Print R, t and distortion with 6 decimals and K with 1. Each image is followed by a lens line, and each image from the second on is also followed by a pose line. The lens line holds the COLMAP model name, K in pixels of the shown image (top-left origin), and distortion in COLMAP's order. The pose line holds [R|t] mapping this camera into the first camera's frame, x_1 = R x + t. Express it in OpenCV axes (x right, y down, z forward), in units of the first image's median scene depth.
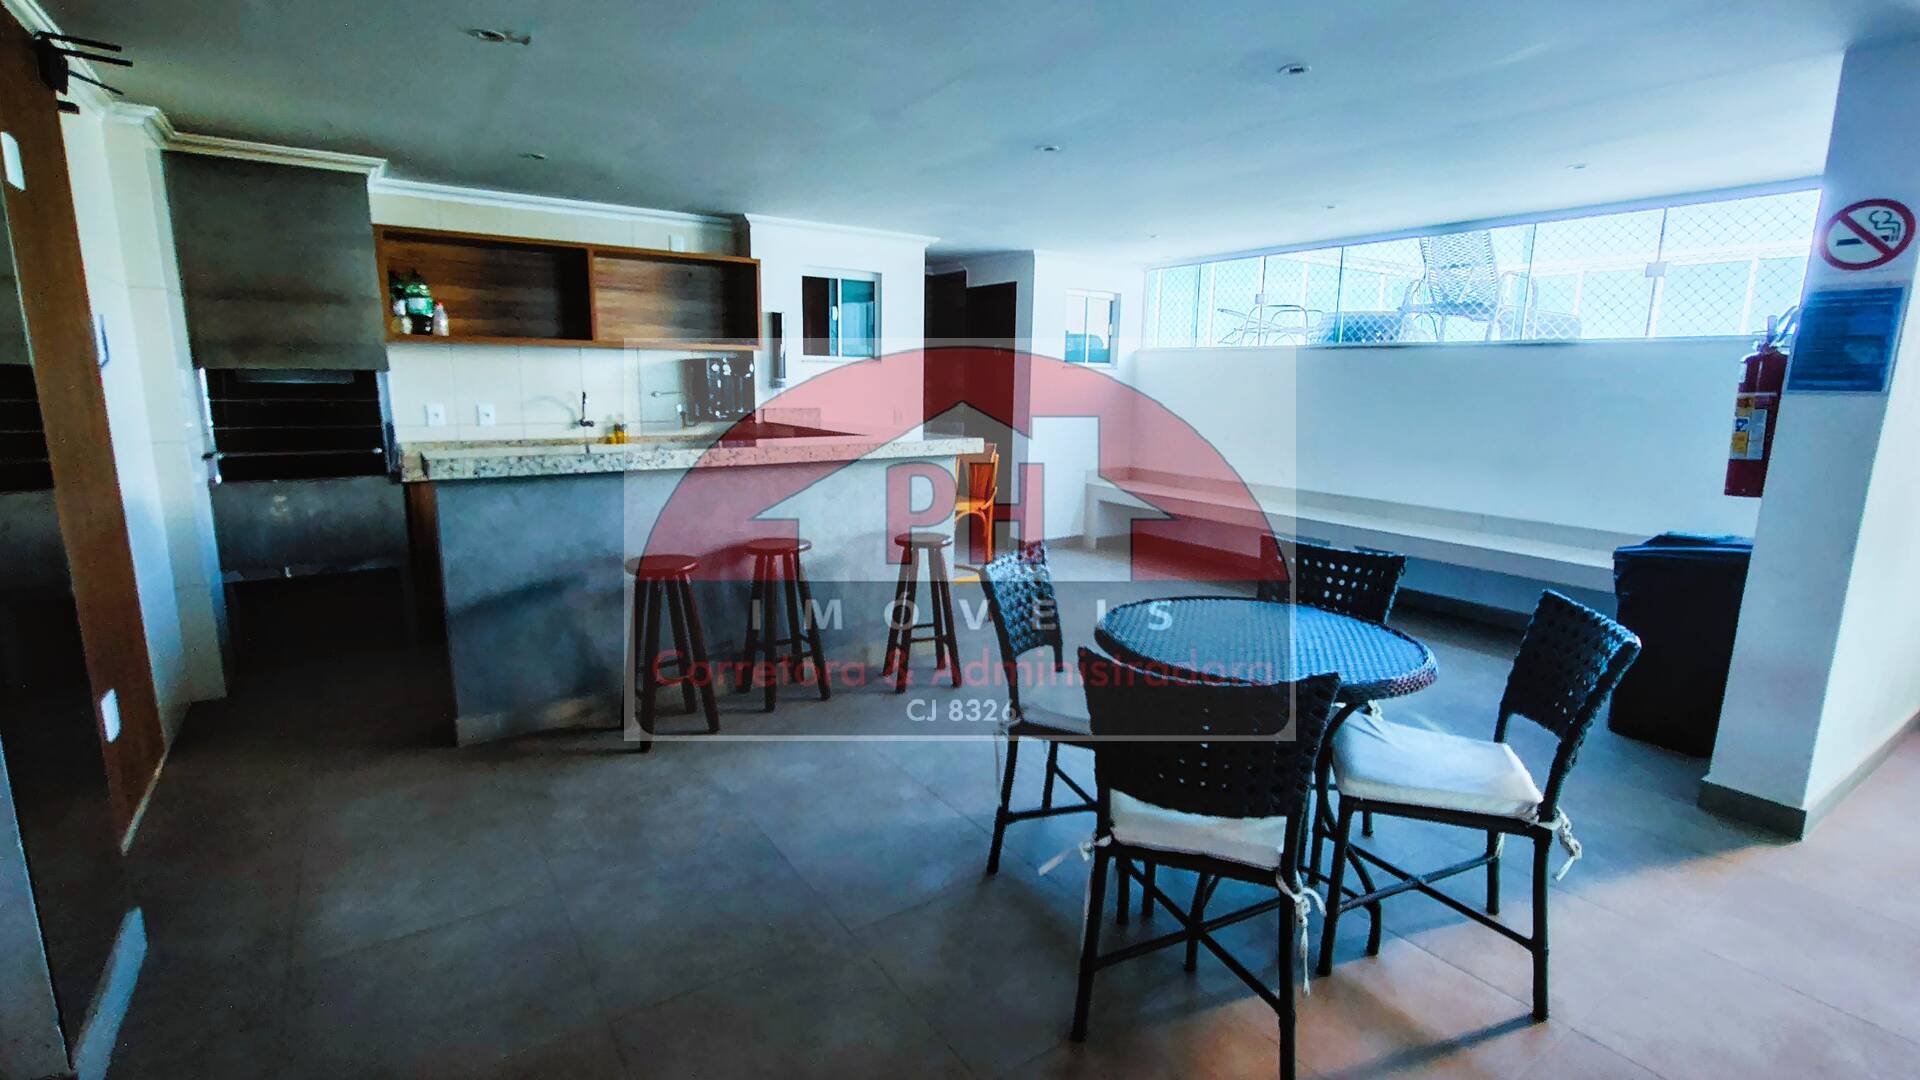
lens RADIAL K [[882.0, 0, 961.0], [0, 882.0, 539.6], [0, 0, 1]] dist [-0.000828, 0.003260]
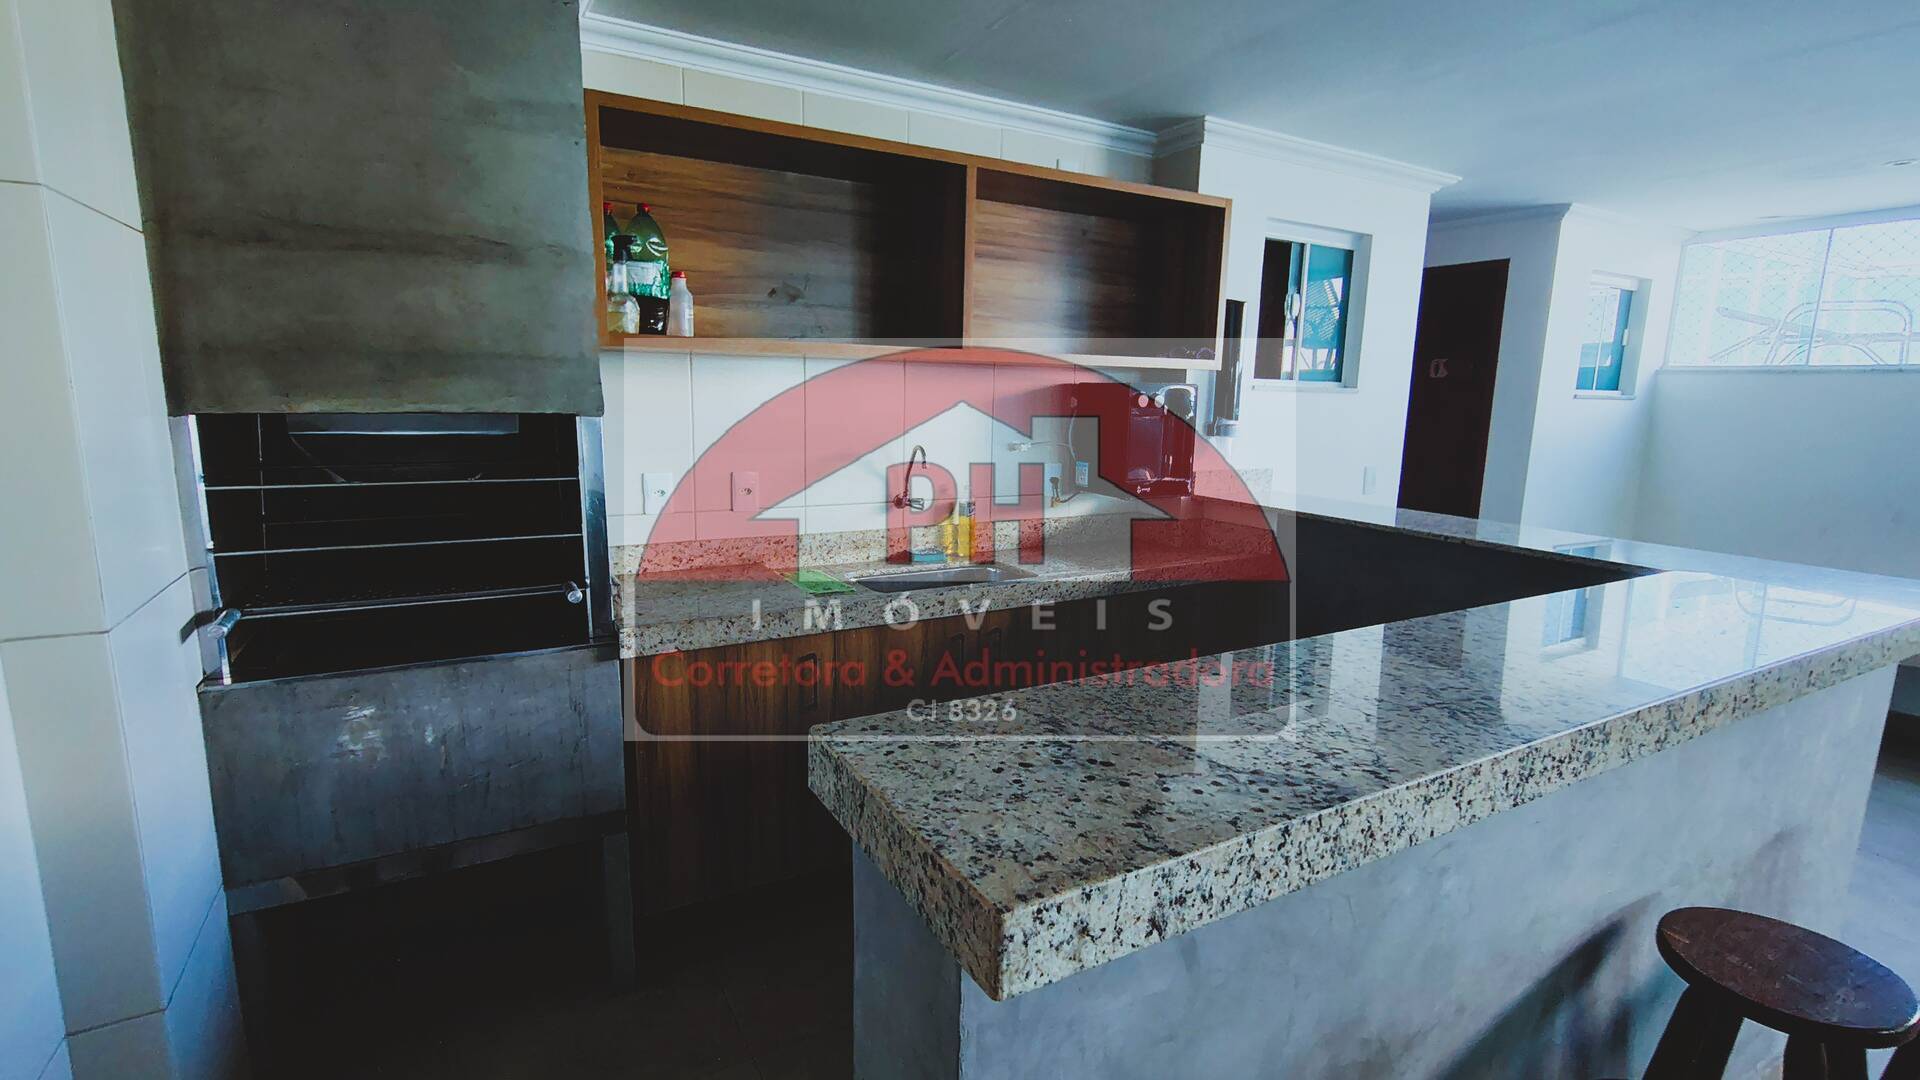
lens RADIAL K [[882.0, 0, 959.3], [0, 882.0, 541.6], [0, 0, 1]] dist [-0.000828, 0.003260]
pose [[0.996309, 0.020819, -0.083271, -0.413954], [-0.021870, 0.999692, -0.011728, -0.121322], [0.083002, 0.013506, 0.996458, 0.549819]]
